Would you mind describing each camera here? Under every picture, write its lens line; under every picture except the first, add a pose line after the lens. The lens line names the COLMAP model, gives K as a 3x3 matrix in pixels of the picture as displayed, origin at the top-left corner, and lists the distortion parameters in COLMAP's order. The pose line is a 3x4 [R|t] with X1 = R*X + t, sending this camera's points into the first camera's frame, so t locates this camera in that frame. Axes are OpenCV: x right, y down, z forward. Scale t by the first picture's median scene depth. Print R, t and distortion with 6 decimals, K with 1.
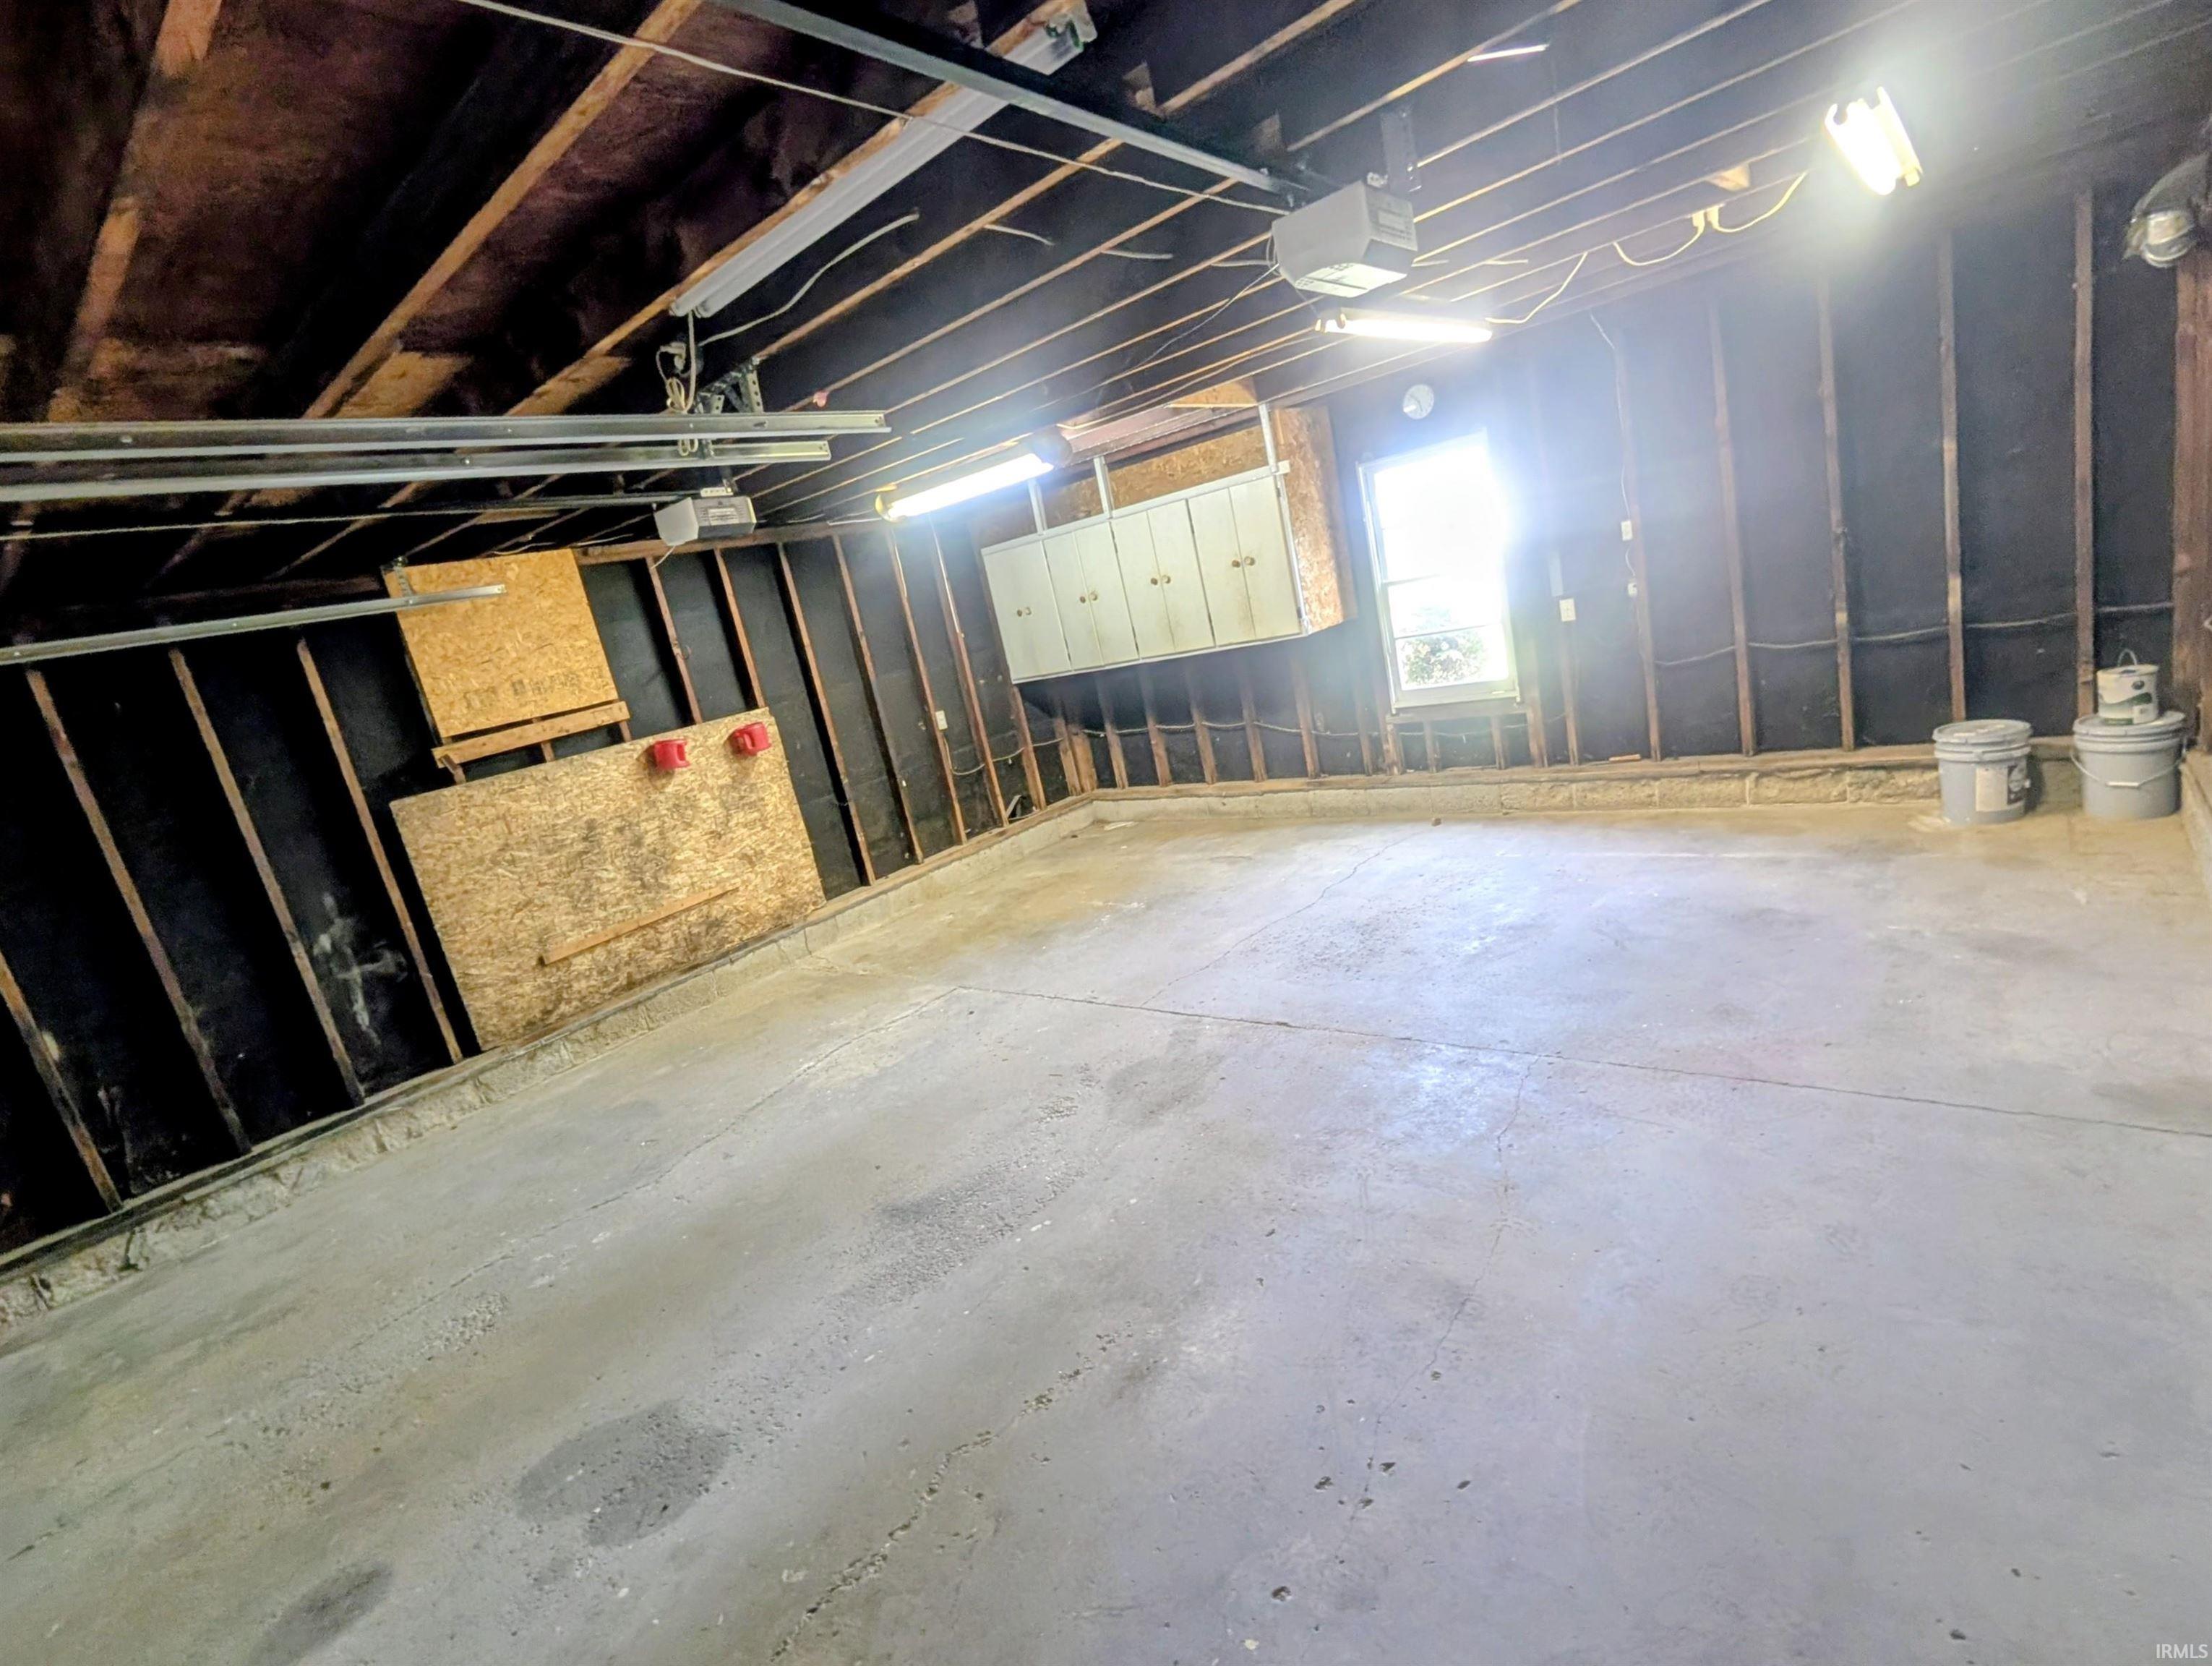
lens RADIAL K [[1035.2, 0, 1103.9], [0, 1035.2, 833.6], [0, 0, 1]] dist [-0.002426, -0.000151]
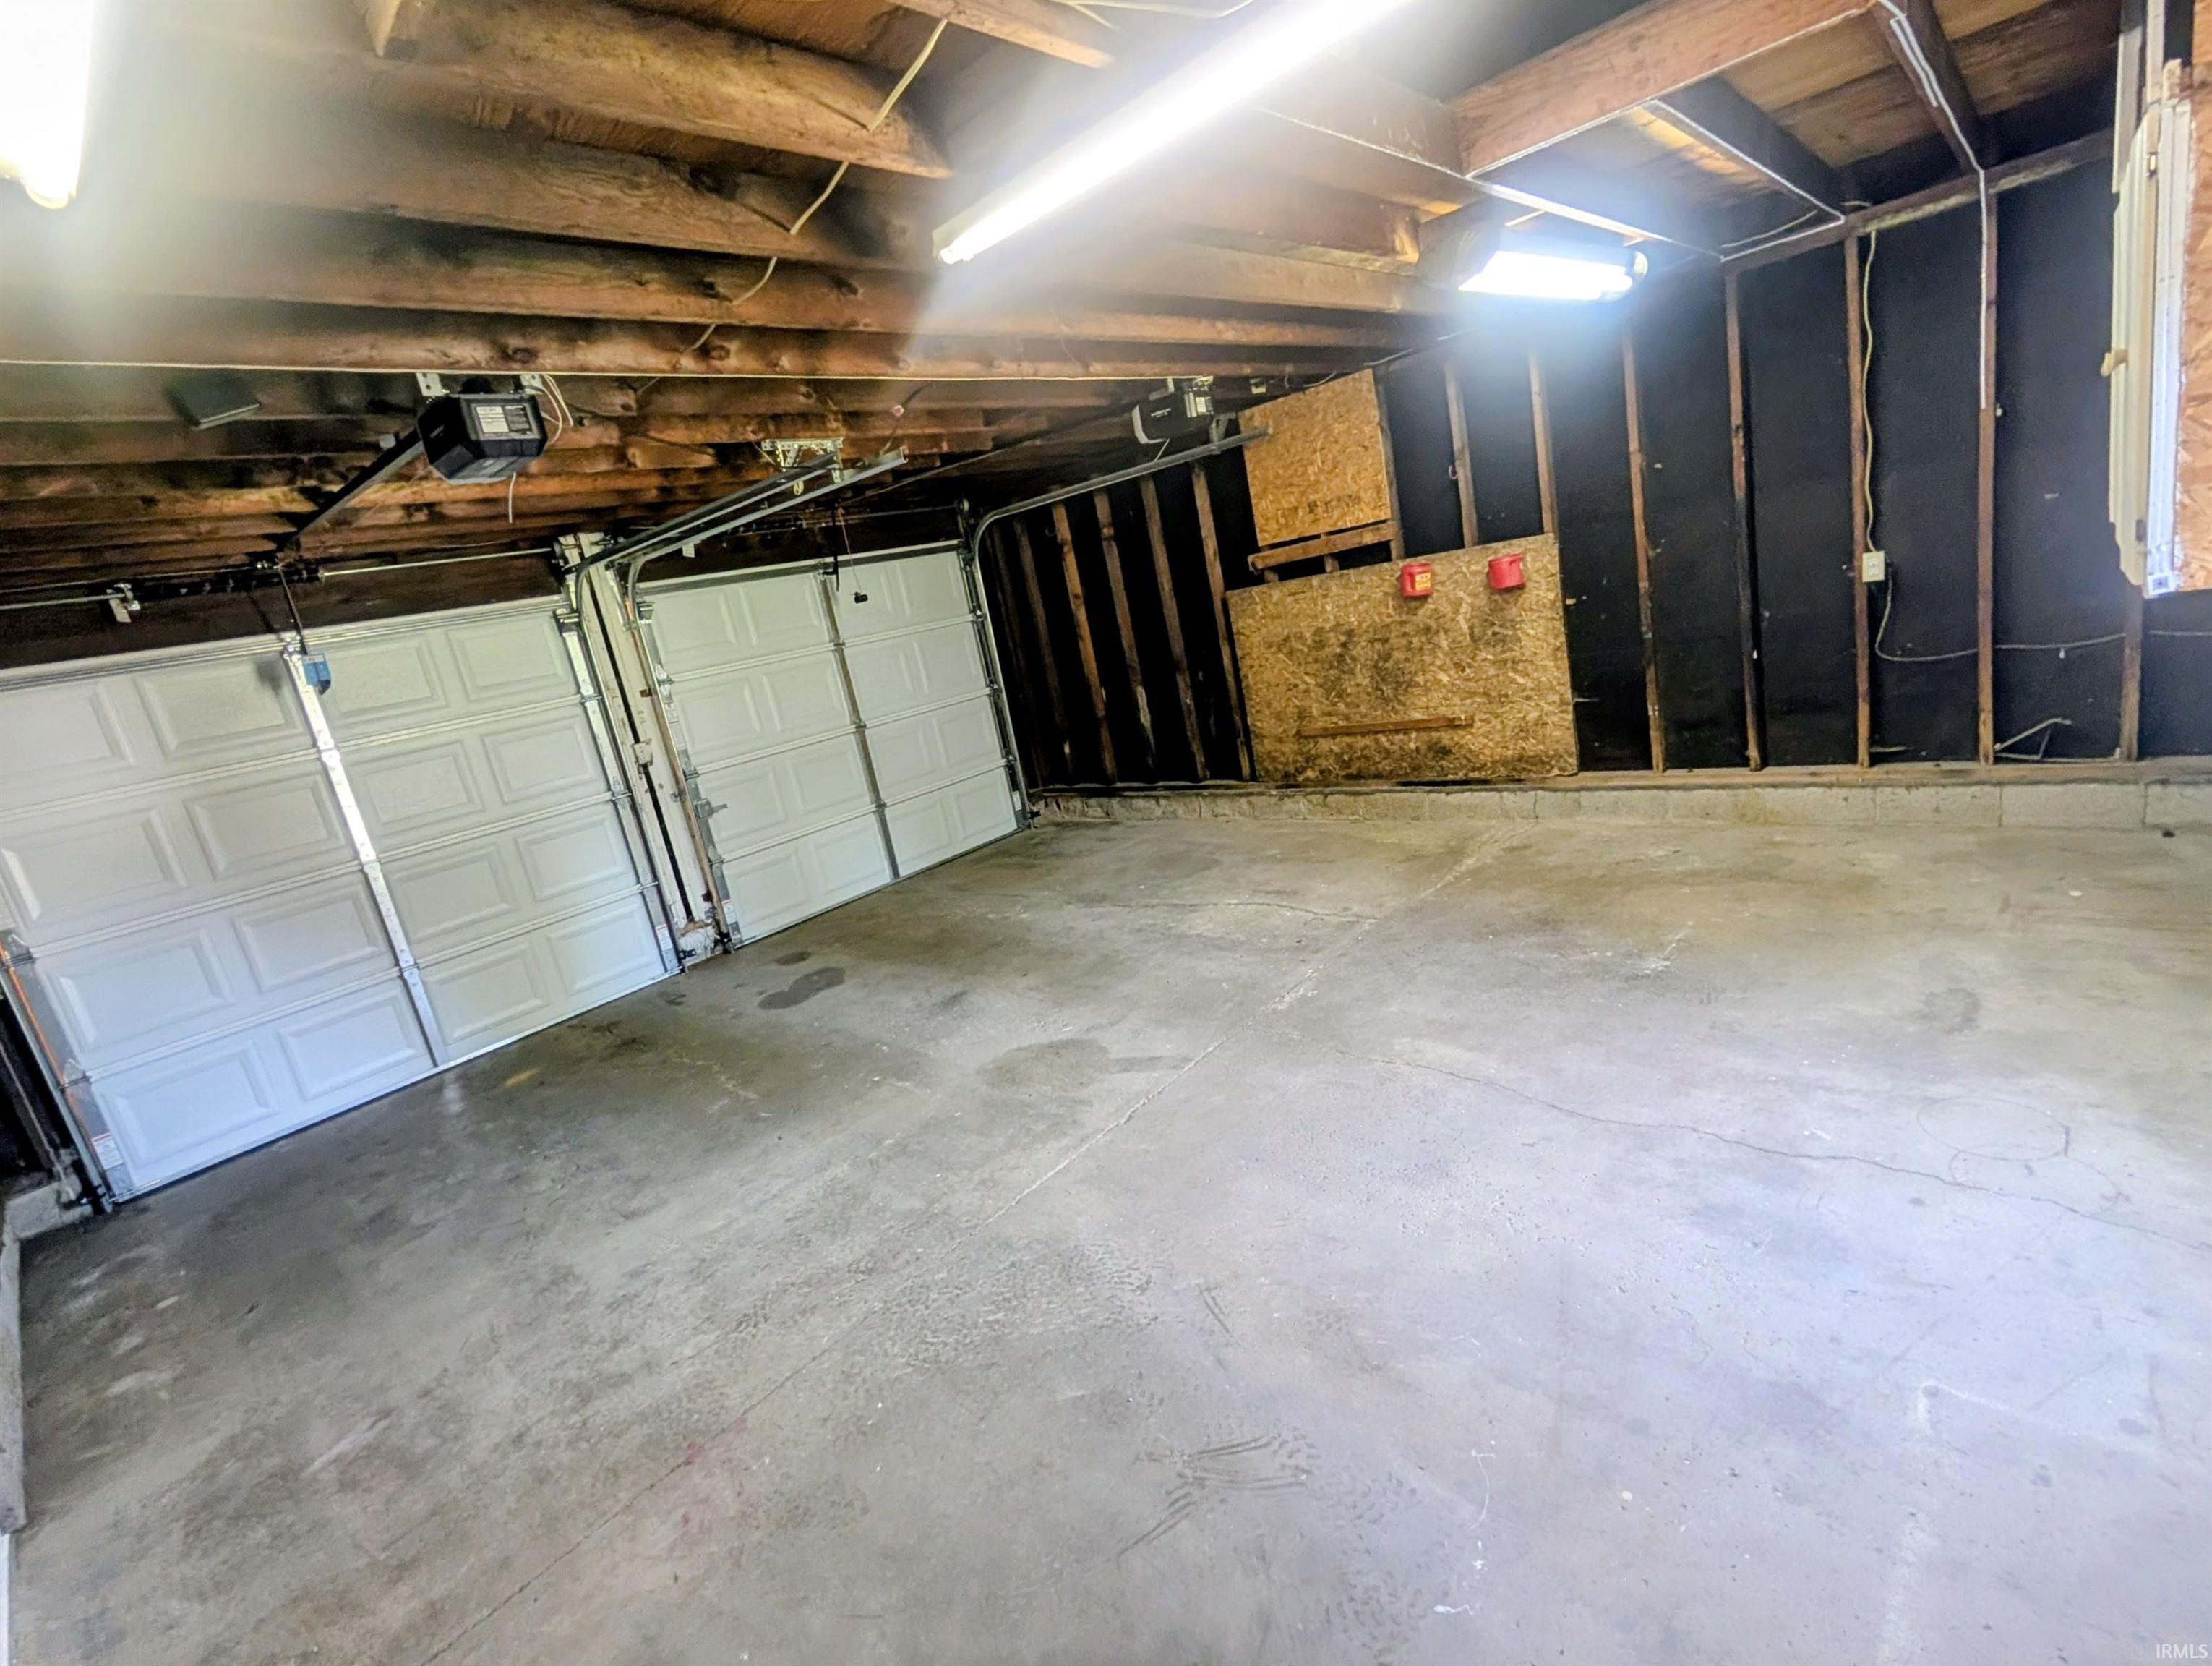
lens RADIAL K [[1035.2, 0, 1102.6], [0, 1035.2, 834.8], [0, 0, 1]] dist [-0.002426, -0.000151]
pose [[0.003573, 0.437109, -0.899401, 0.600947], [-0.027708, 0.899105, 0.436855, -0.287569], [0.999610, 0.023359, 0.015324, 0.689739]]
